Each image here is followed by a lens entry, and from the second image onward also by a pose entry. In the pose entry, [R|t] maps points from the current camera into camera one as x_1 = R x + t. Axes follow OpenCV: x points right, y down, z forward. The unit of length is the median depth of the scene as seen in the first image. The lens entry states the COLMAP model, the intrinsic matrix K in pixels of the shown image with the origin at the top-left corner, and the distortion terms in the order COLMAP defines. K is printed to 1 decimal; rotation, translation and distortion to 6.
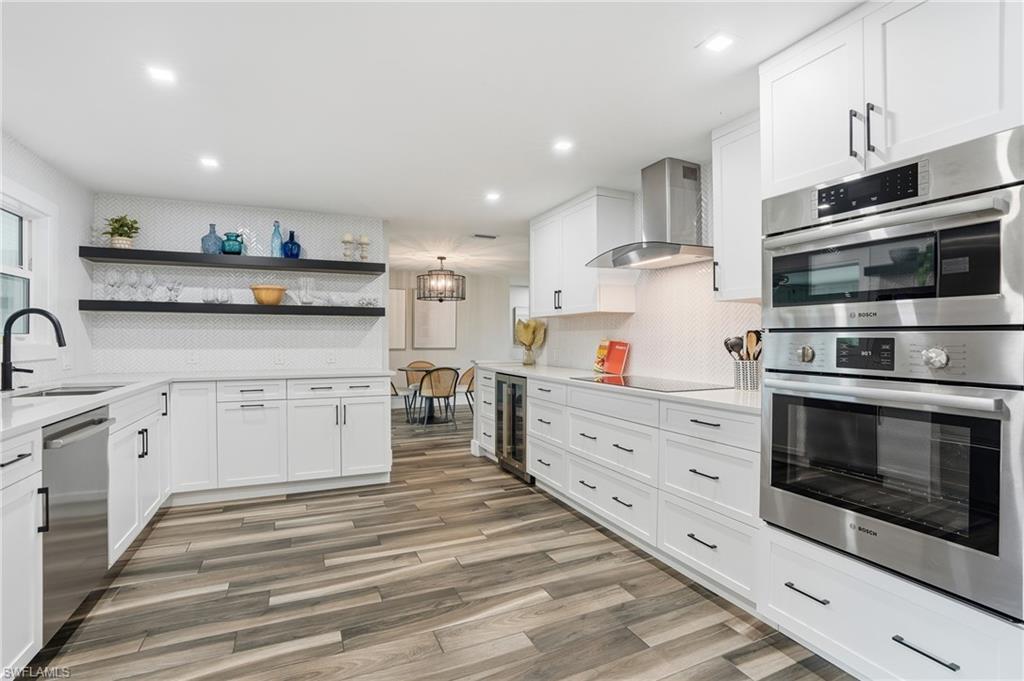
lens RADIAL K [[475.4, 0, 516.3], [0, 475.4, 339.1], [0, 0, 1]] dist [-0.068369, 0.025531]
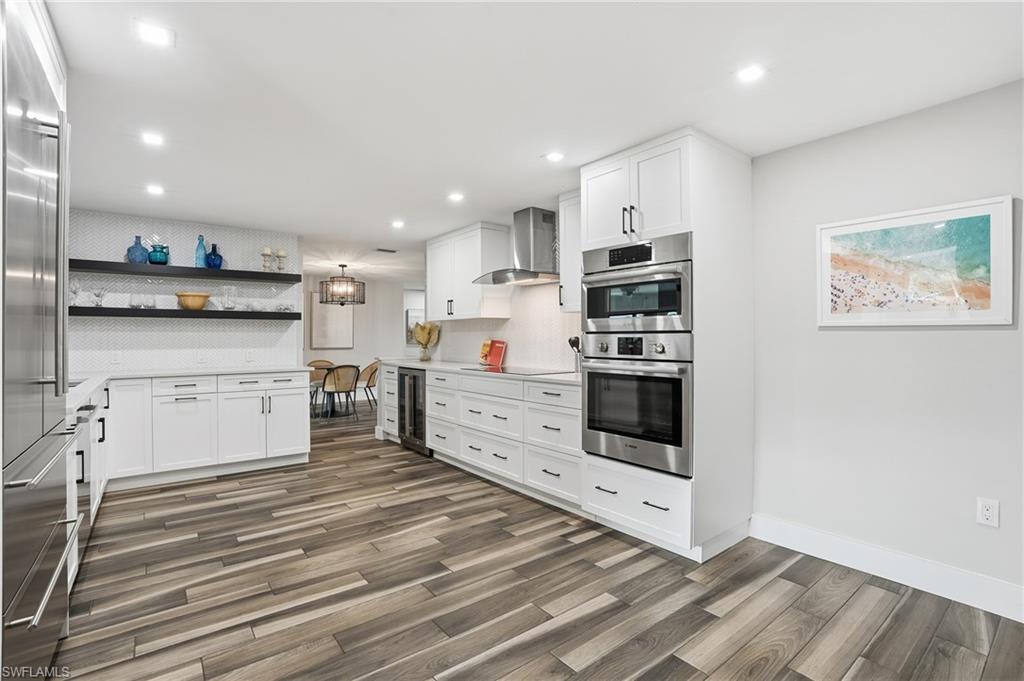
lens RADIAL K [[471.1, 0, 512.1], [0, 471.1, 337.4], [0, 0, 1]] dist [-0.065385, 0.024048]
pose [[0.974164, -0.005206, 0.225783, -0.046016], [0.005813, 0.999981, -0.002022, -0.000792], [-0.225769, 0.003282, 0.974175, -0.327063]]
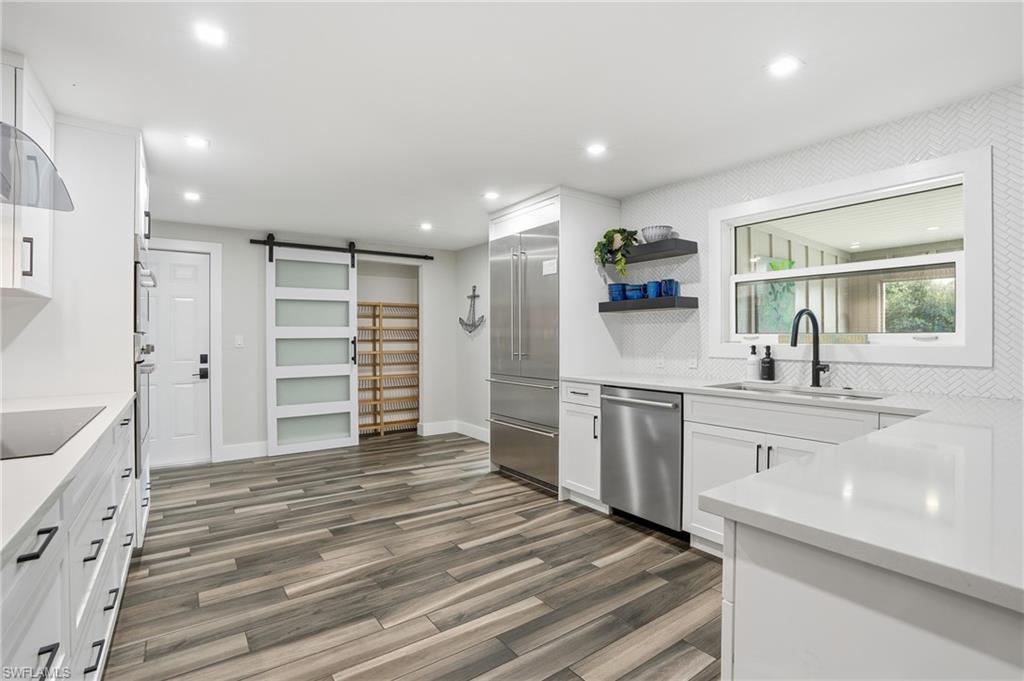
lens RADIAL K [[475.4, 0, 516.3], [0, 475.4, 339.1], [0, 0, 1]] dist [-0.068369, 0.025531]
pose [[-0.981365, 0.000763, -0.192153, -0.174490], [0.000225, 0.999996, 0.002822, -0.002876], [0.192154, 0.002726, -0.981361, 1.565437]]
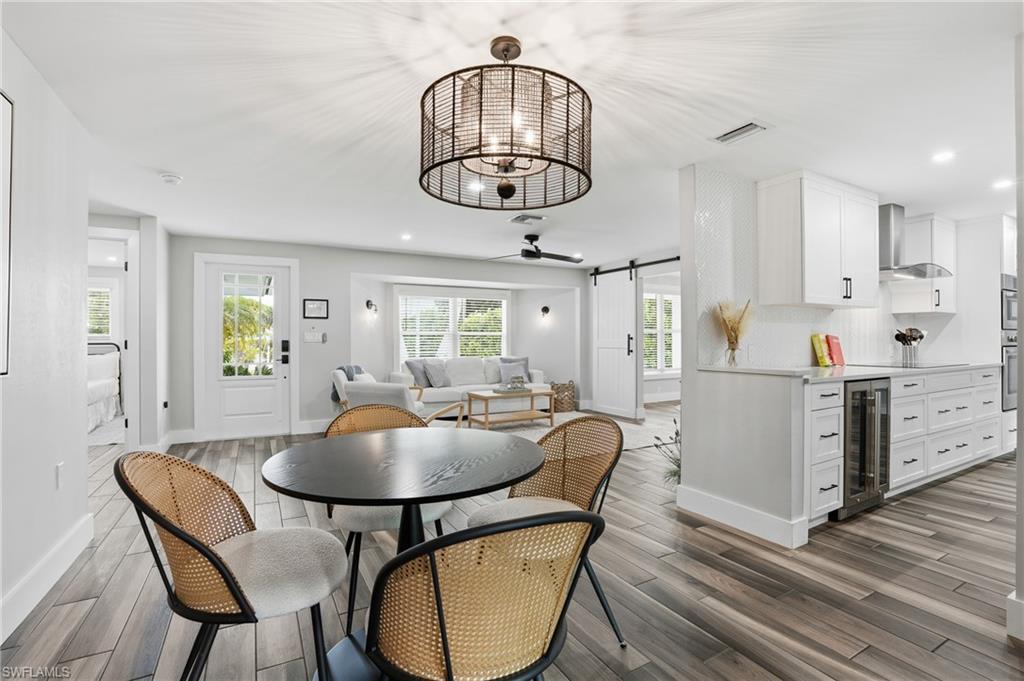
lens RADIAL K [[475.4, 0, 516.3], [0, 475.4, 339.1], [0, 0, 1]] dist [-0.068369, 0.025531]
pose [[-0.074530, -0.001481, 0.997218, -0.977815], [0.003413, 0.999993, 0.001740, 0.011909], [-0.997213, 0.003533, -0.074524, 2.269581]]
